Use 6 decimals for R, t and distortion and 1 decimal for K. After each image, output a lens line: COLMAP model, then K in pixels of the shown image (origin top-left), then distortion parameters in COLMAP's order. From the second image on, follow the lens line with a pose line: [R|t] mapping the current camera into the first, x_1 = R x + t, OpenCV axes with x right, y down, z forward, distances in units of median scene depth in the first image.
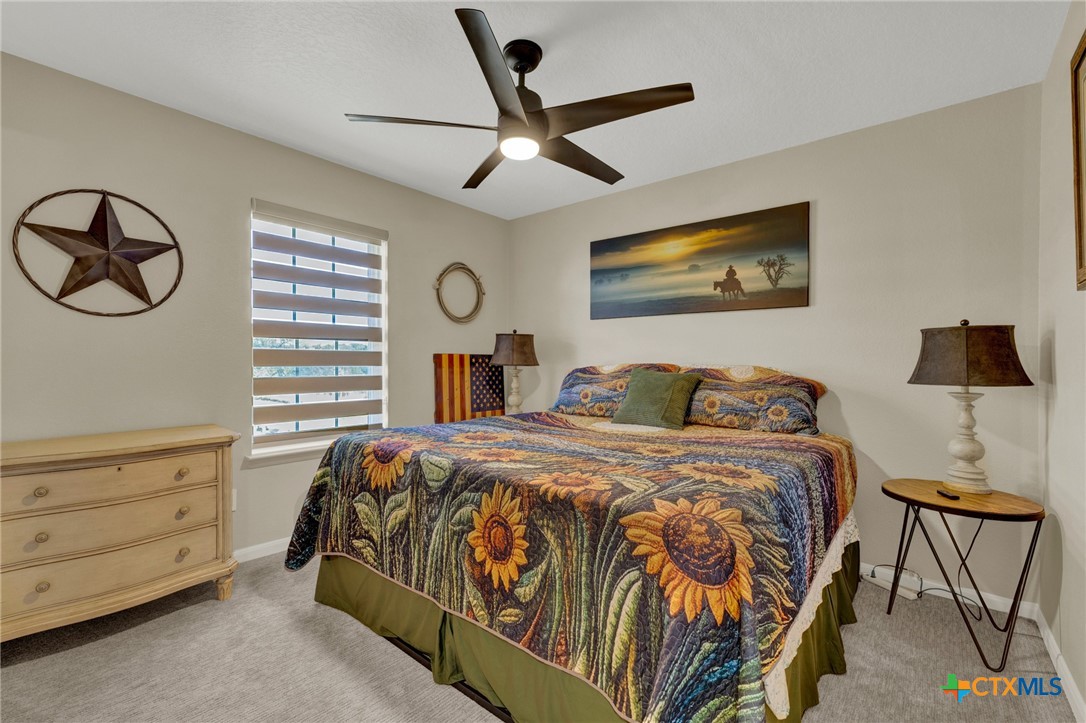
lens RADIAL K [[468.8, 0, 540.4], [0, 468.8, 364.7], [0, 0, 1]] dist [-0.000513, 0.000284]
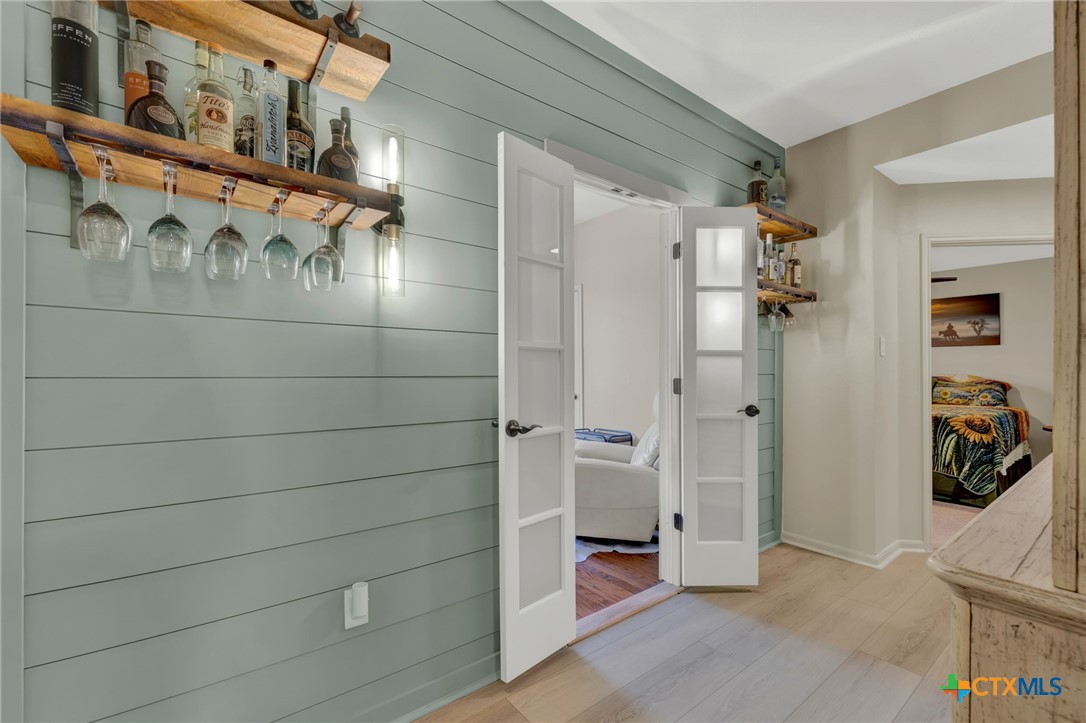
lens RADIAL K [[468.8, 0, 540.4], [0, 468.8, 364.7], [0, 0, 1]] dist [-0.000513, 0.000284]
pose [[0.977090, -0.007025, -0.212709, -1.073171], [0.003934, 0.999881, -0.014948, -0.021619], [0.212788, 0.013769, 0.977001, -1.602054]]
